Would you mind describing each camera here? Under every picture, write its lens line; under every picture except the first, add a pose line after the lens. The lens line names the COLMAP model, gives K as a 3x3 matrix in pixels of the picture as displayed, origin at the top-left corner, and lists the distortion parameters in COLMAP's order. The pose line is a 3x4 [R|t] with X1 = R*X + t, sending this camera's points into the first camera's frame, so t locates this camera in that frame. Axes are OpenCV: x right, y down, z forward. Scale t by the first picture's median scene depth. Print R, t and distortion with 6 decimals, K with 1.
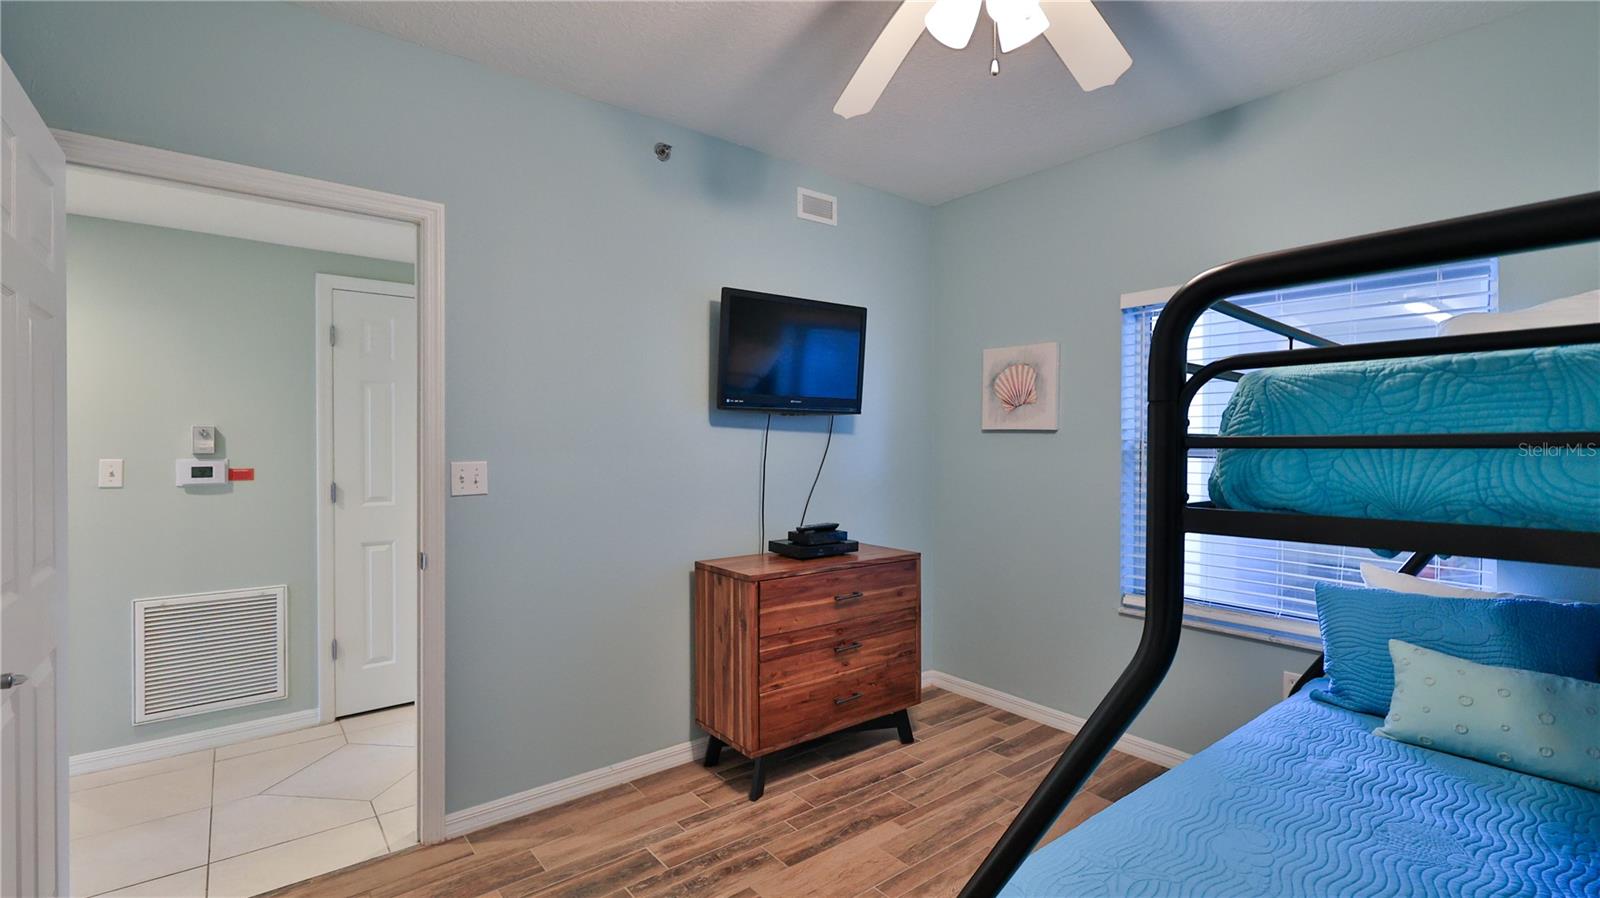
lens RADIAL K [[707.9, 0, 800.0], [0, 707.9, 449.0], [0, 0, 1]] dist [0.000309, -0.000492]
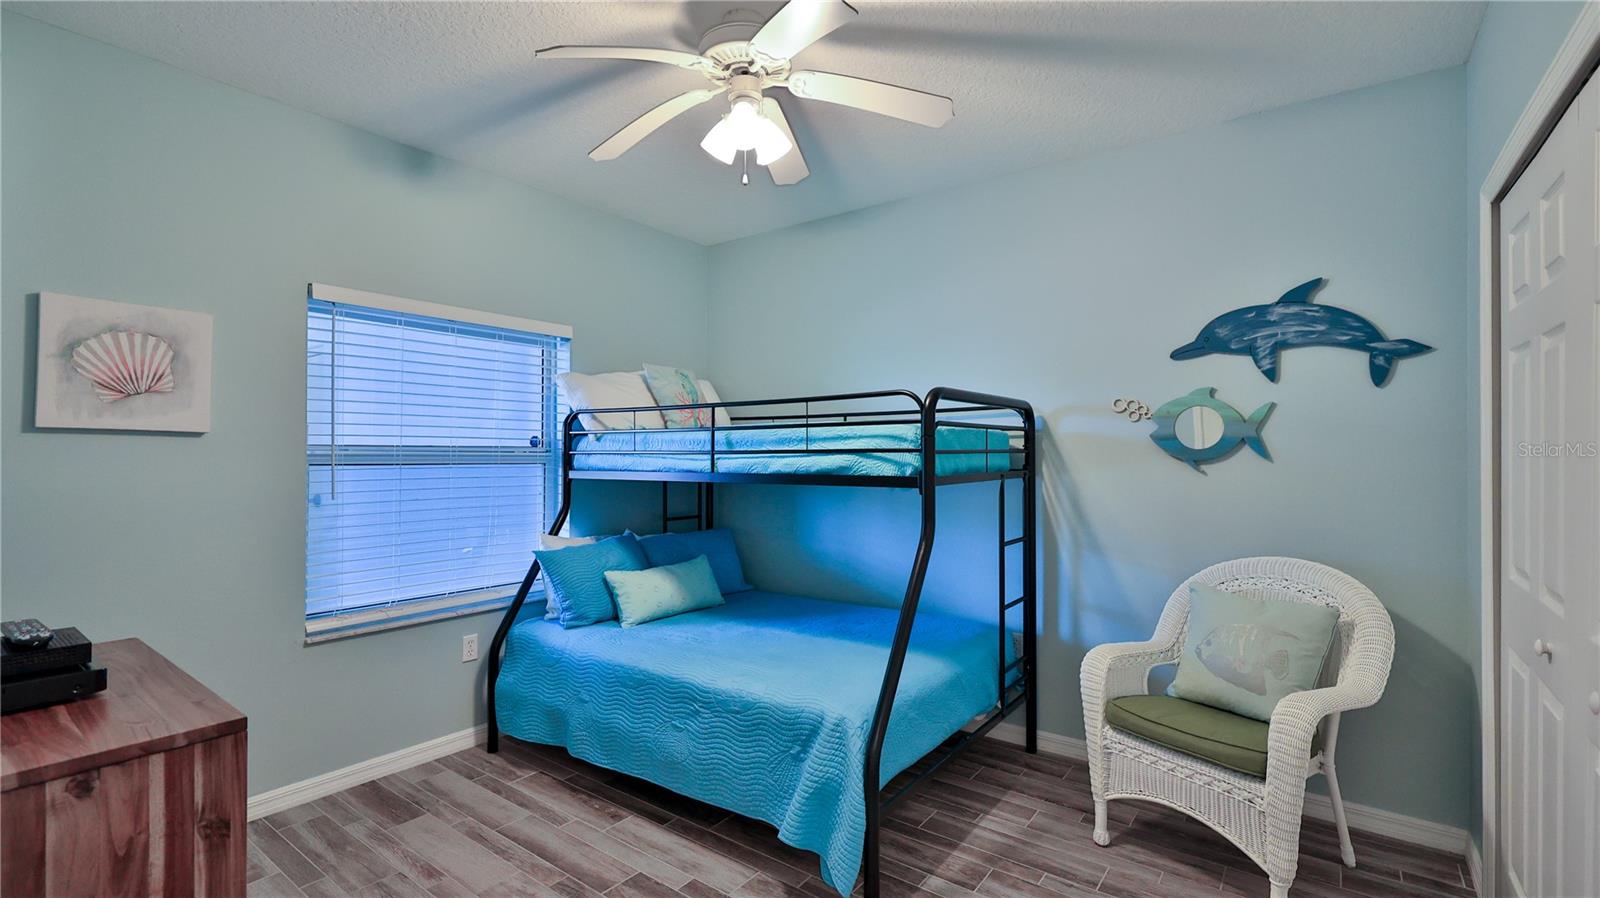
lens RADIAL K [[707.9, 0, 800.0], [0, 707.9, 449.0], [0, 0, 1]] dist [0.000309, -0.000492]
pose [[-0.249970, 0.002205, 0.968251, -0.500006], [0.005646, 0.999984, -0.000820, -0.005500], [-0.968237, 0.005262, -0.249979, 0.570675]]
